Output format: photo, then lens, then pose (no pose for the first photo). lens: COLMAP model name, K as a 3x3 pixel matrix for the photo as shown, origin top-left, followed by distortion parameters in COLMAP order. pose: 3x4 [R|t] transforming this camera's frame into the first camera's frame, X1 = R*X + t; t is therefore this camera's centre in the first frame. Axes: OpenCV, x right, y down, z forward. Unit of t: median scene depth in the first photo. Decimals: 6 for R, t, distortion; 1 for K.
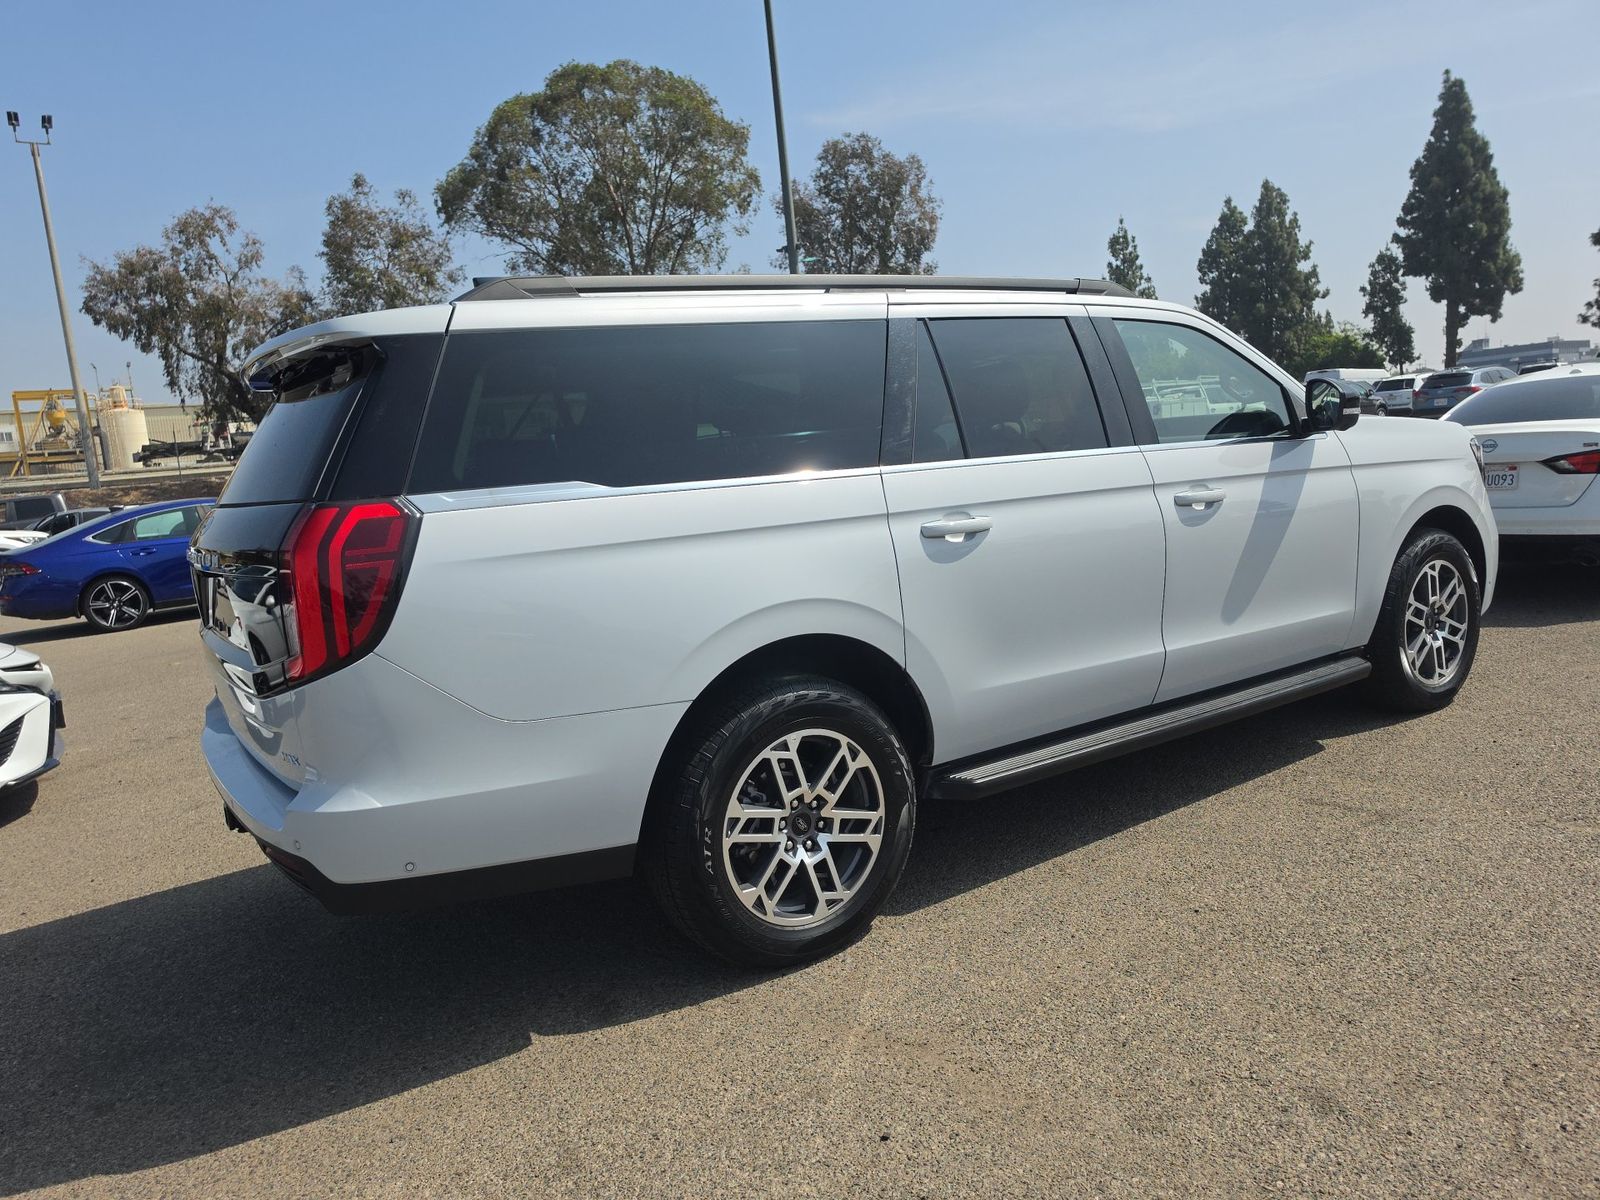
lens RADIAL K [[1125.6, 0, 808.0], [0, 1125.6, 611.0], [0, 0, 1]] dist [-0.001299, 0.006301]
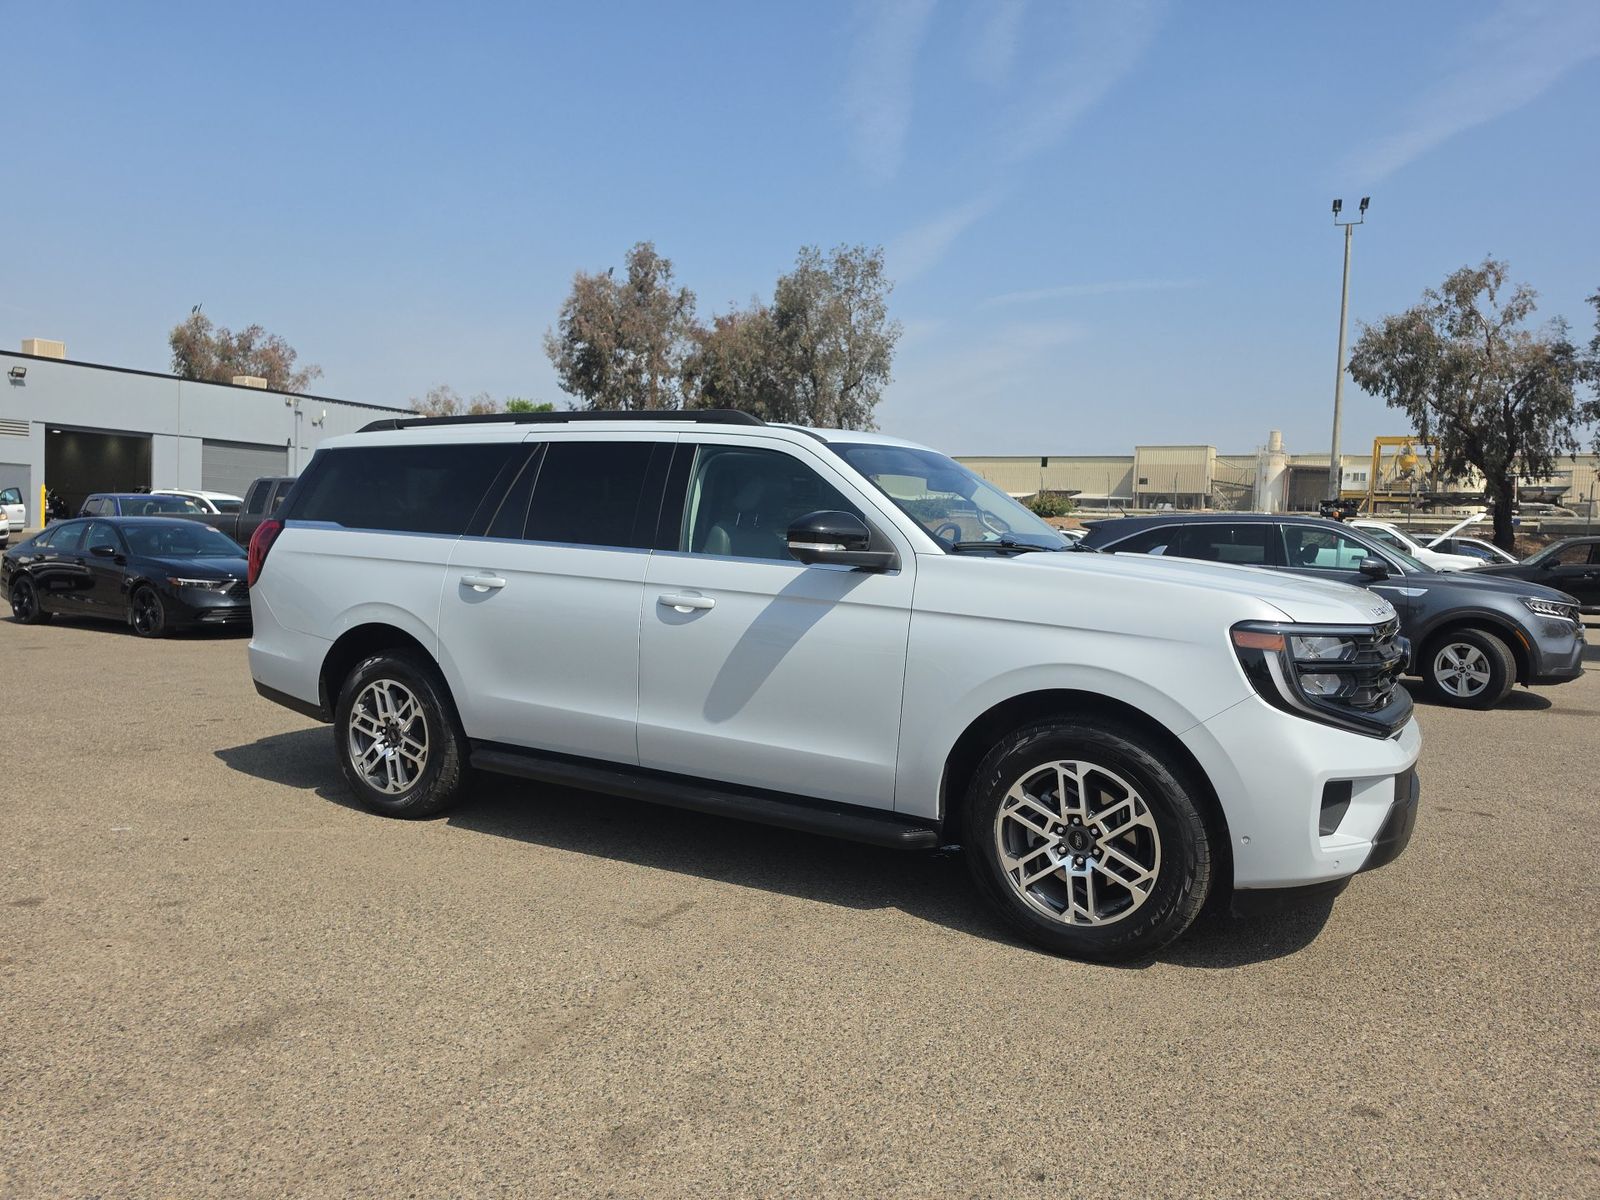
lens RADIAL K [[1125.6, 0, 812.2], [0, 1125.6, 596.6], [0, 0, 1]] dist [-0.001299, 0.006301]
pose [[0.443497, 0.155051, -0.882763, 0.133678], [-0.200770, 0.977080, 0.070751, -0.020231], [0.873500, 0.145855, 0.464462, 0.055995]]
